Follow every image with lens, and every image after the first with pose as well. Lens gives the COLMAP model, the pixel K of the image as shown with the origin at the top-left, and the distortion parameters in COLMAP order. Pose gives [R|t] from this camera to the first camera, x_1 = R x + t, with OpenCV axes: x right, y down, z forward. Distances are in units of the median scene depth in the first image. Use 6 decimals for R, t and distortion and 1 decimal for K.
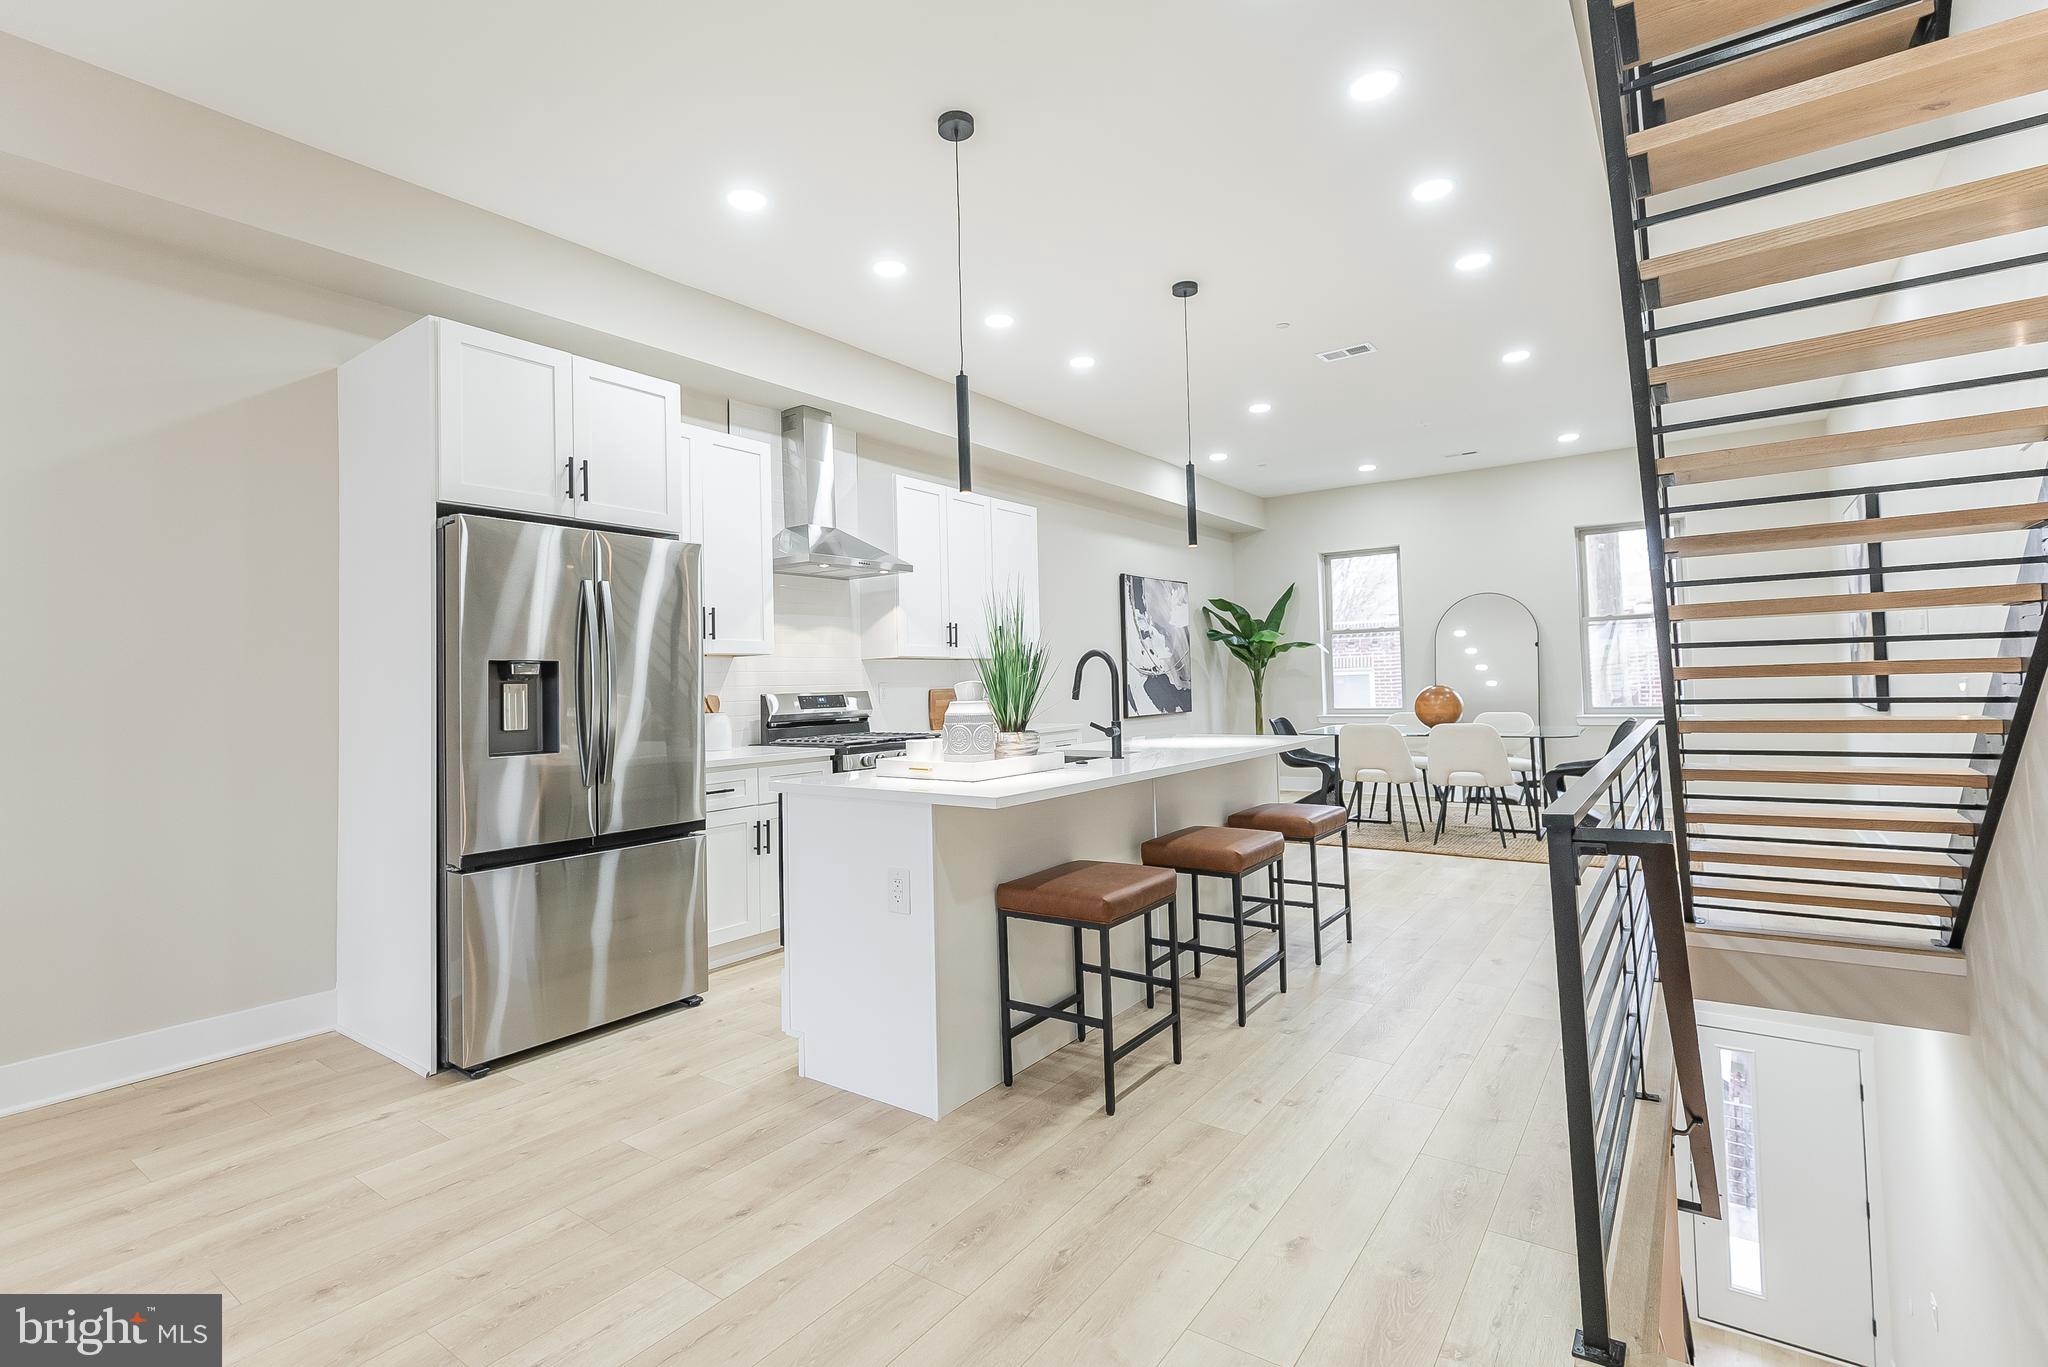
lens RADIAL K [[955.0, 0, 993.2], [0, 955.0, 658.2], [0, 0, 1]] dist [-0.001888, -0.000014]
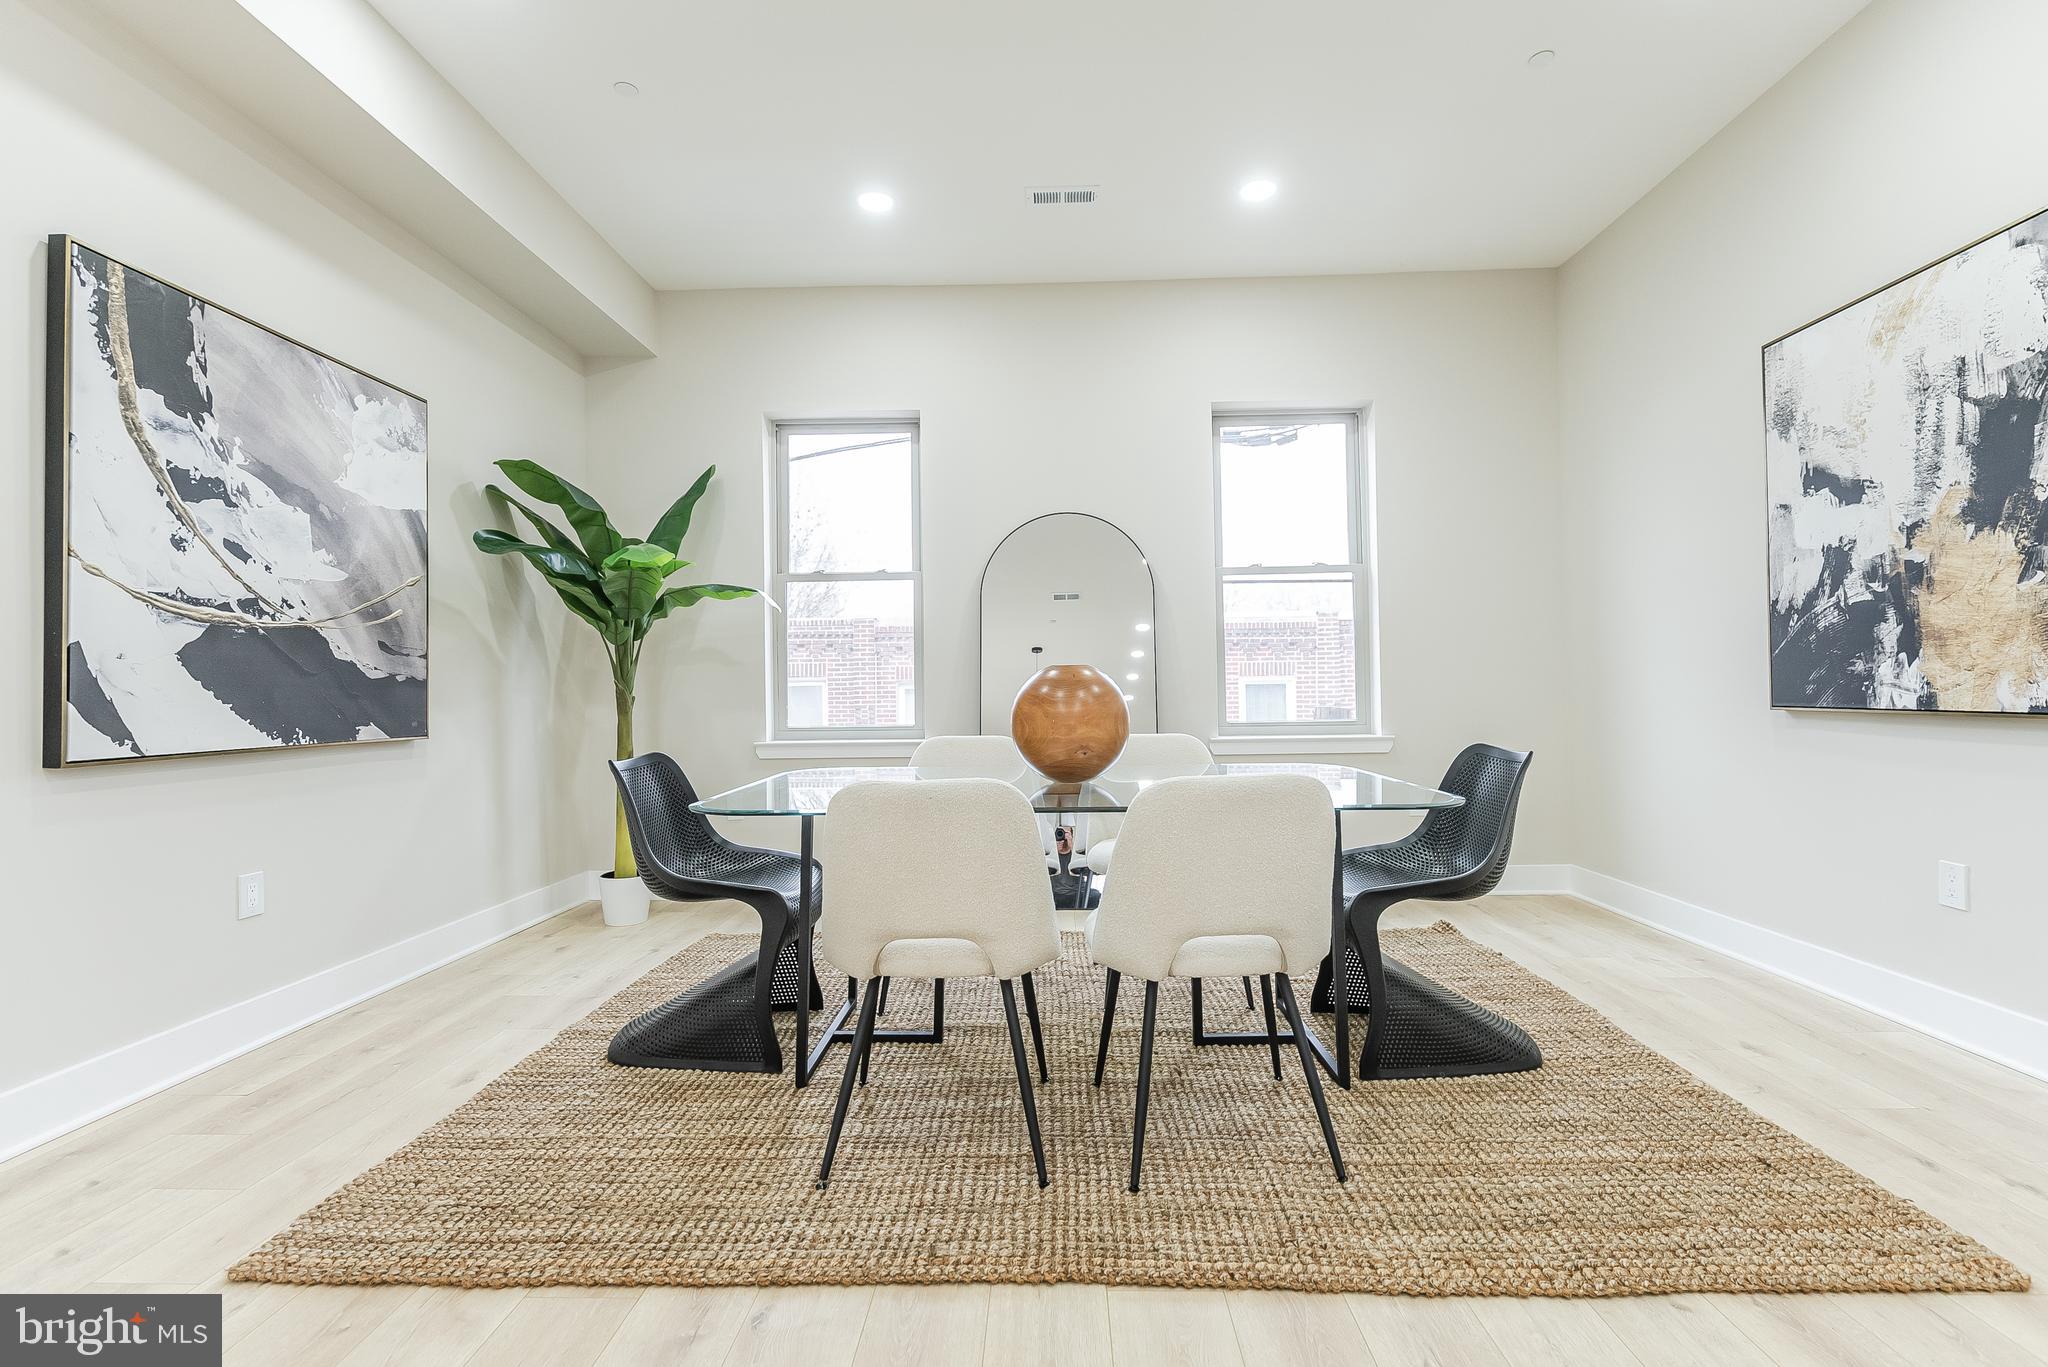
lens RADIAL K [[922.5, 0, 1030.7], [0, 922.5, 680.7], [0, 0, 1]] dist [-0.000305, -0.000825]
pose [[0.816570, 0.024641, 0.576721, 0.299850], [-0.023915, 0.999675, -0.008851, 0.047705], [-0.576751, -0.006565, 0.816893, 0.877021]]
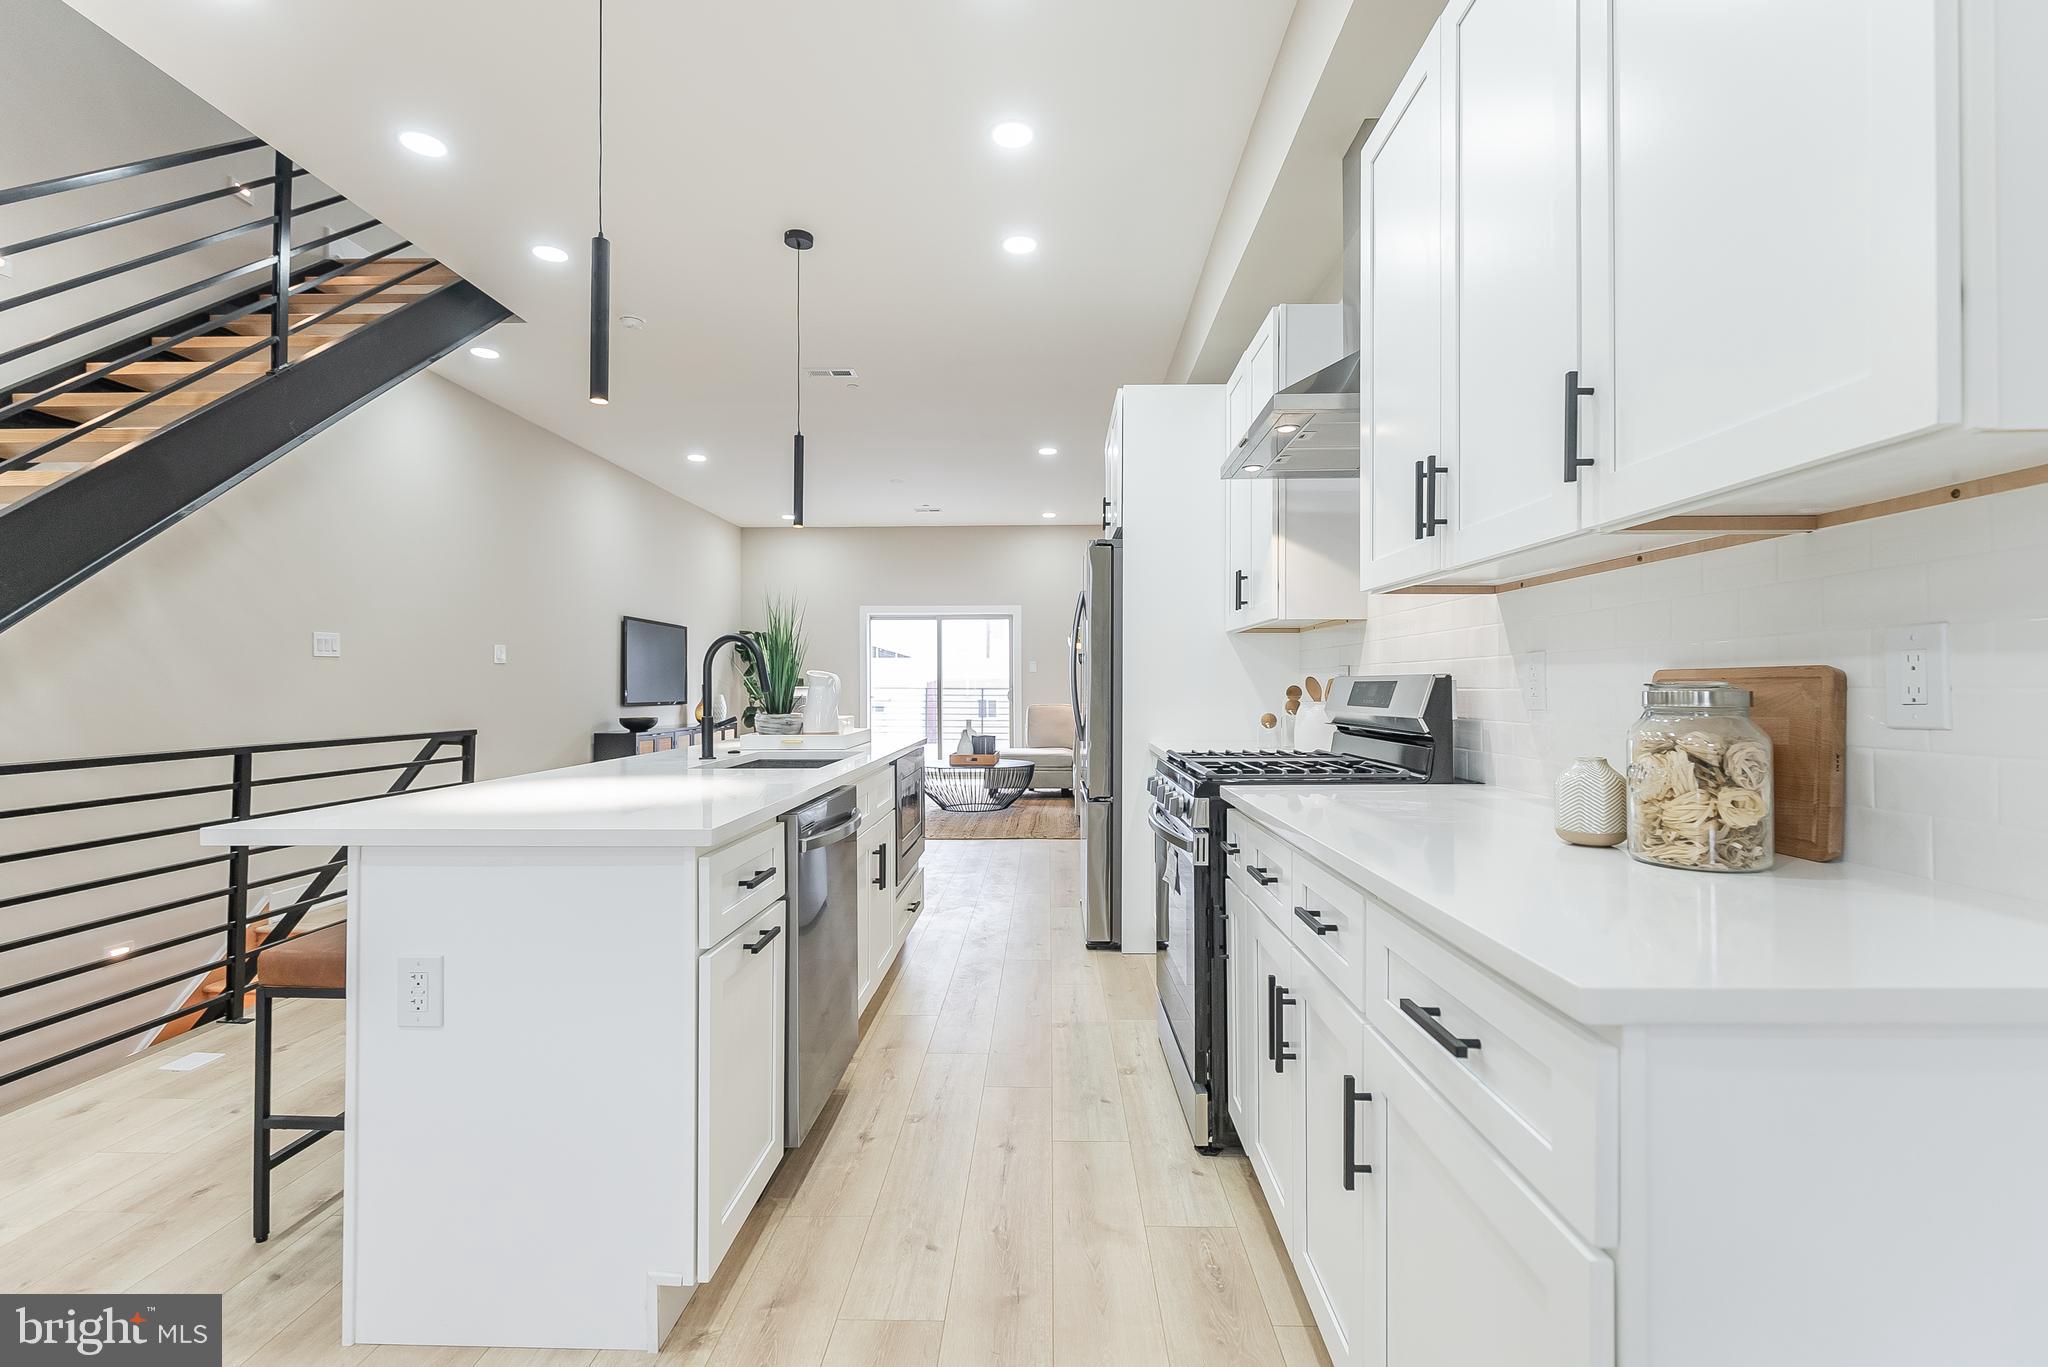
lens RADIAL K [[922.5, 0, 1030.7], [0, 922.5, 680.7], [0, 0, 1]] dist [-0.000305, -0.000825]
pose [[-0.813340, 0.023268, -0.581323, 0.236819], [0.037234, 0.999233, -0.012099, 0.033825], [0.580596, -0.031485, -0.813583, 1.163743]]
